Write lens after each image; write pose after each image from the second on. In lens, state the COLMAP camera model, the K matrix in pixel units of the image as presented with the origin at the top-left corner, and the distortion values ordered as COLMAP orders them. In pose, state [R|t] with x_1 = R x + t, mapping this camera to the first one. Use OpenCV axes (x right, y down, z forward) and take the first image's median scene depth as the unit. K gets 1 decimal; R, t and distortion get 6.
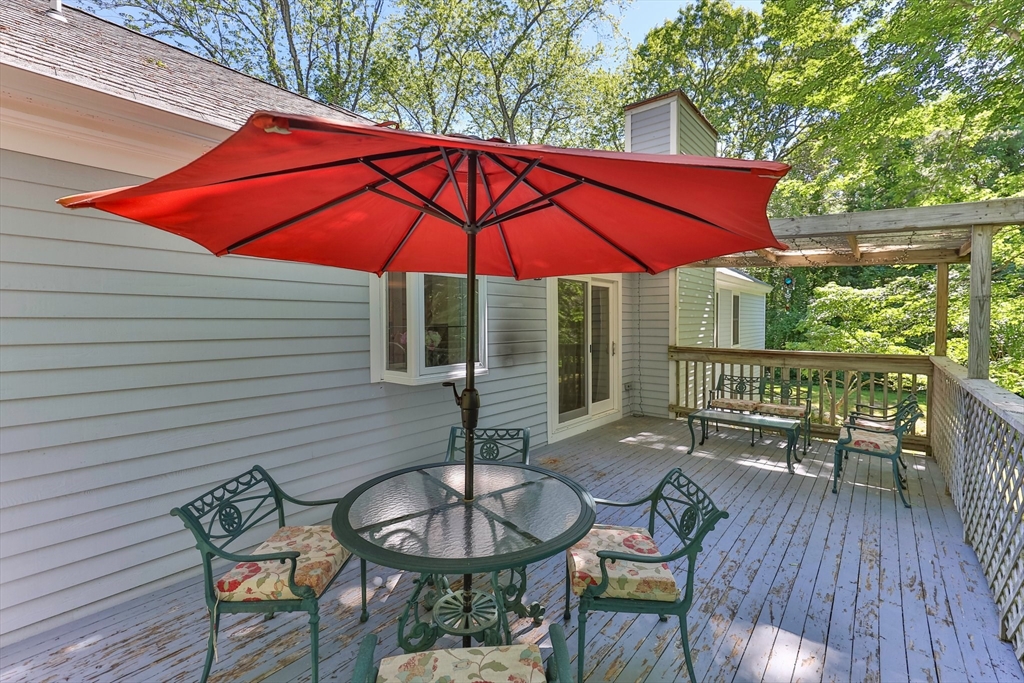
lens RADIAL K [[417.1, 0, 512.0], [0, 417.1, 341.5], [0, 0, 1]] dist [-0.000534, -0.000126]
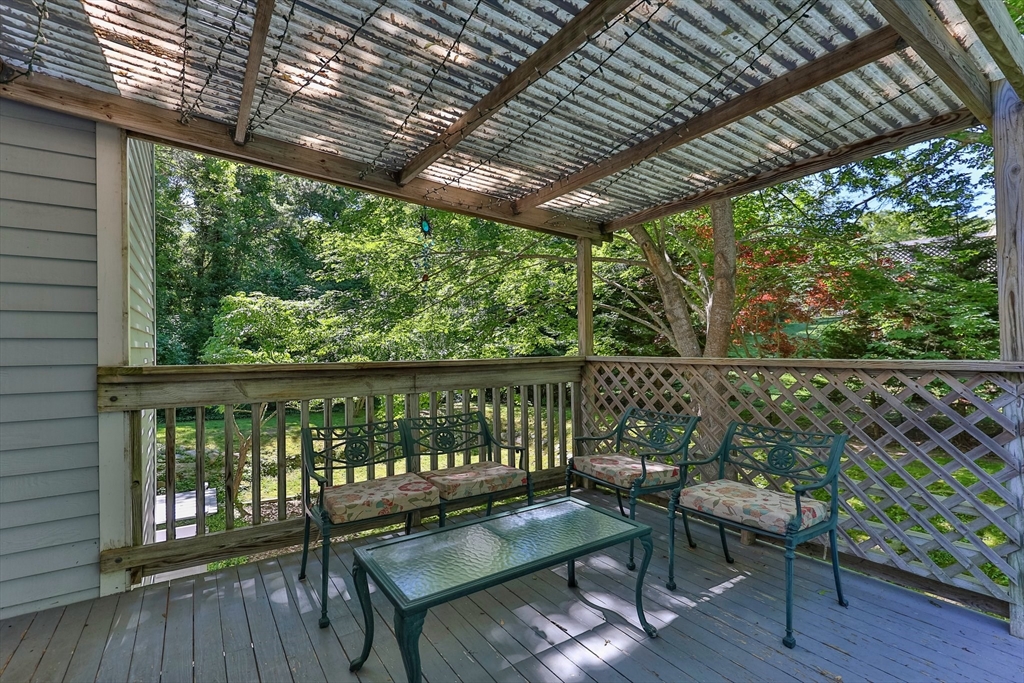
lens RADIAL K [[448.9, 0, 512.0], [0, 448.9, 341.5], [0, 0, 1]] dist [0.000730, 0.000069]
pose [[0.246352, 0.018368, 0.969006, 0.120295], [0.055128, 0.997936, -0.032932, 0.019144], [-0.967611, 0.061532, 0.244831, 0.612278]]
